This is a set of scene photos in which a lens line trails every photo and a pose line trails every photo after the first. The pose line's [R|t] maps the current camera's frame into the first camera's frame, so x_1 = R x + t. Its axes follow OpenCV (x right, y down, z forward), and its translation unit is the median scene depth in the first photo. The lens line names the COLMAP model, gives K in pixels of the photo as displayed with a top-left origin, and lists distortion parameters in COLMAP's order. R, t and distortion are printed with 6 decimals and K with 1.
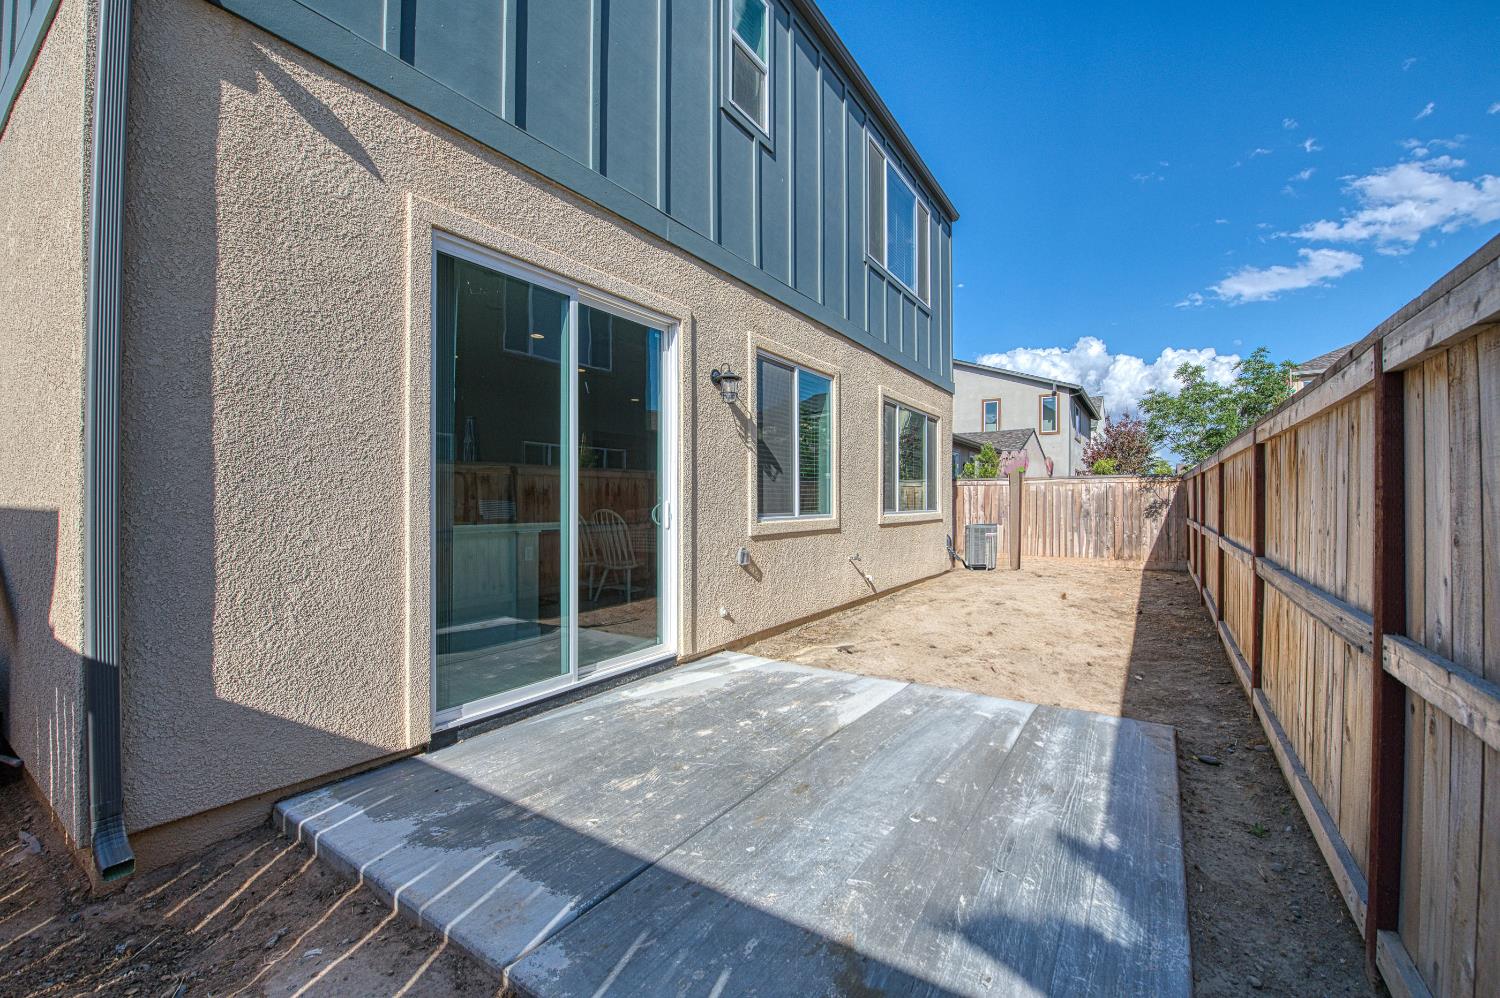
lens RADIAL K [[586.0, 0, 750.1], [0, 586.0, 498.5], [0, 0, 1]] dist [-0.021417, 0.000006]
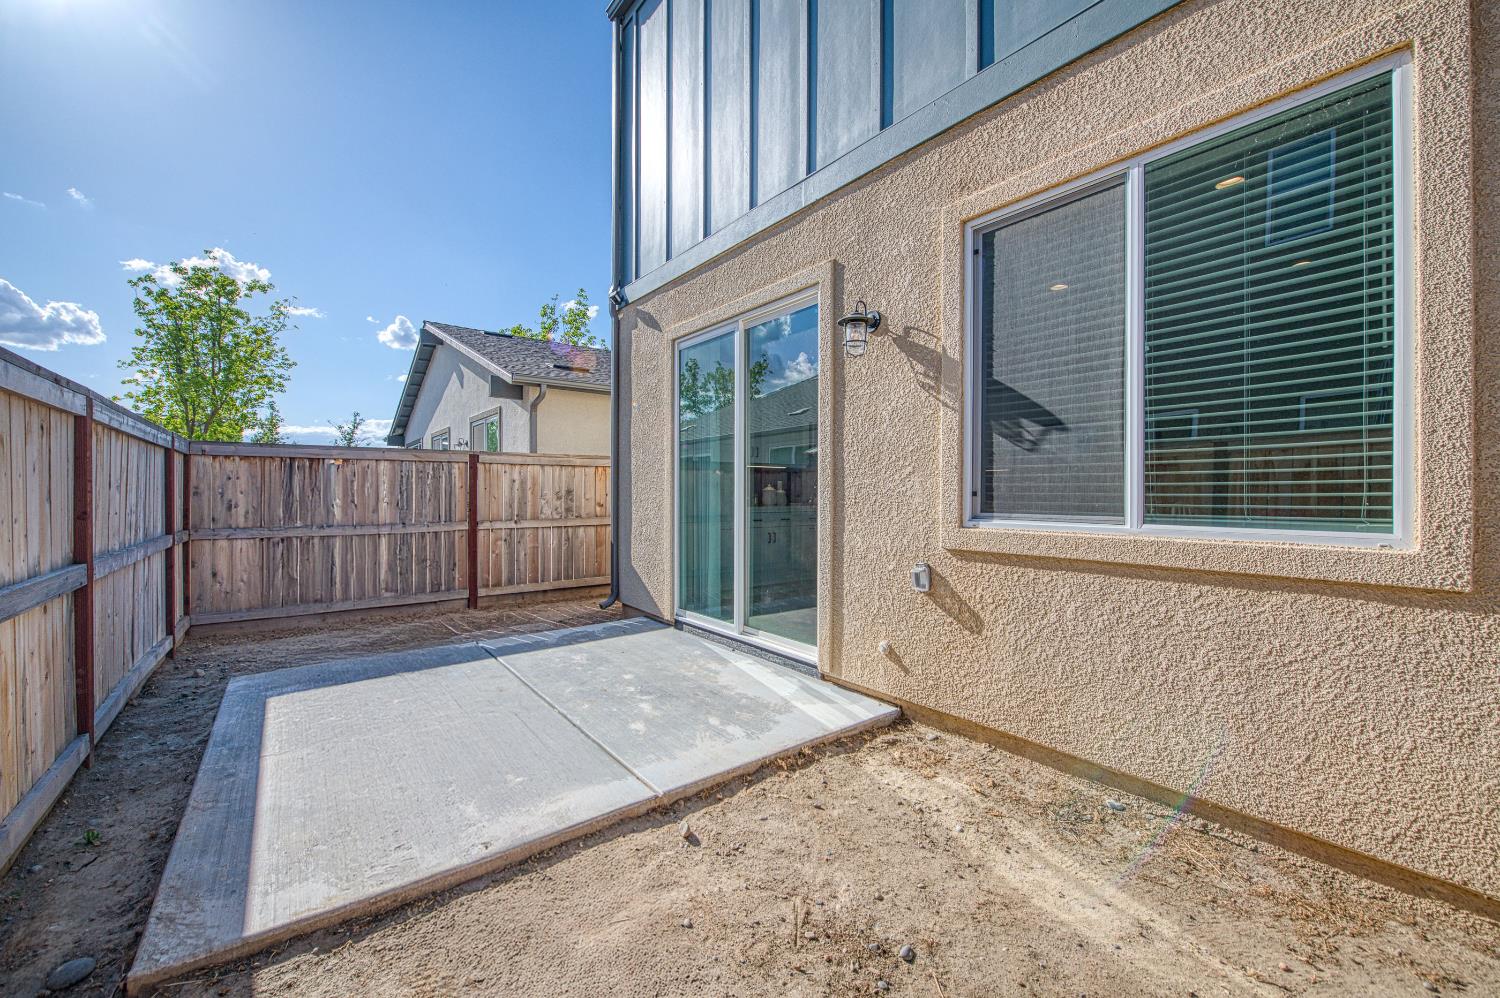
lens RADIAL K [[586.0, 0, 764.0], [0, 586.0, 494.3], [0, 0, 1]] dist [-0.021417, 0.000006]
pose [[-0.284509, 0.002130, -0.958671, 0.697203], [0.002882, 0.999995, 0.001367, 0.008222], [0.958669, -0.002374, -0.284514, 1.103611]]
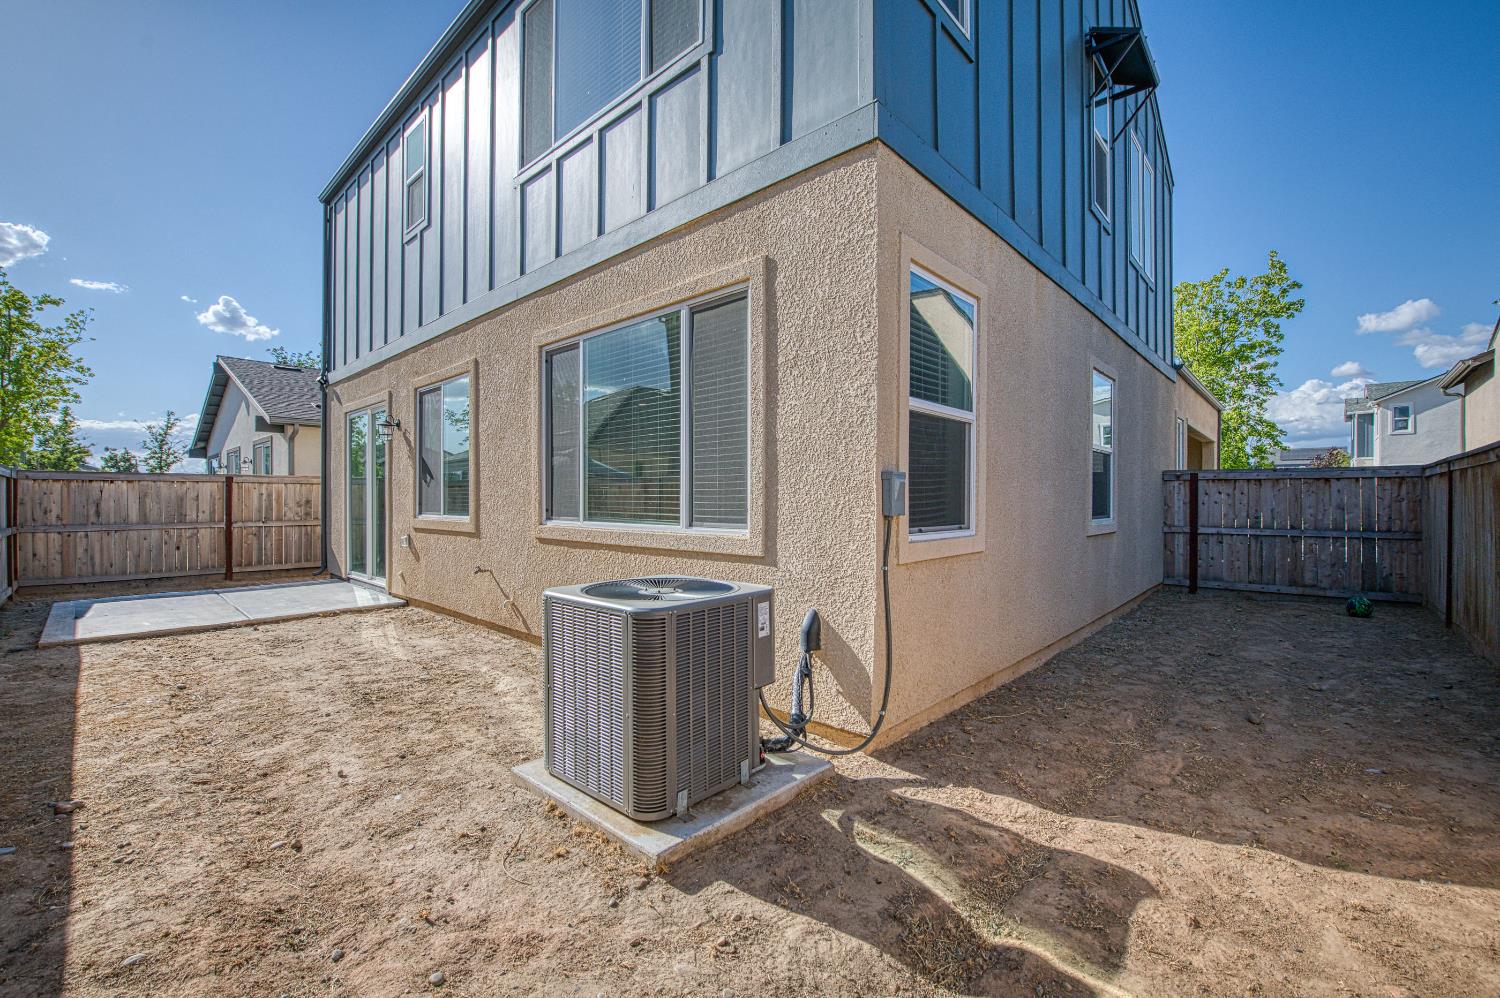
lens RADIAL K [[586.0, 0, 736.1], [0, 586.0, 505.1], [0, 0, 1]] dist [-0.021417, 0.000006]
pose [[-0.124174, 0.007741, -0.992230, 1.058820], [0.001563, 0.999970, 0.007606, 0.004234], [0.992259, -0.000606, -0.124182, 1.630709]]
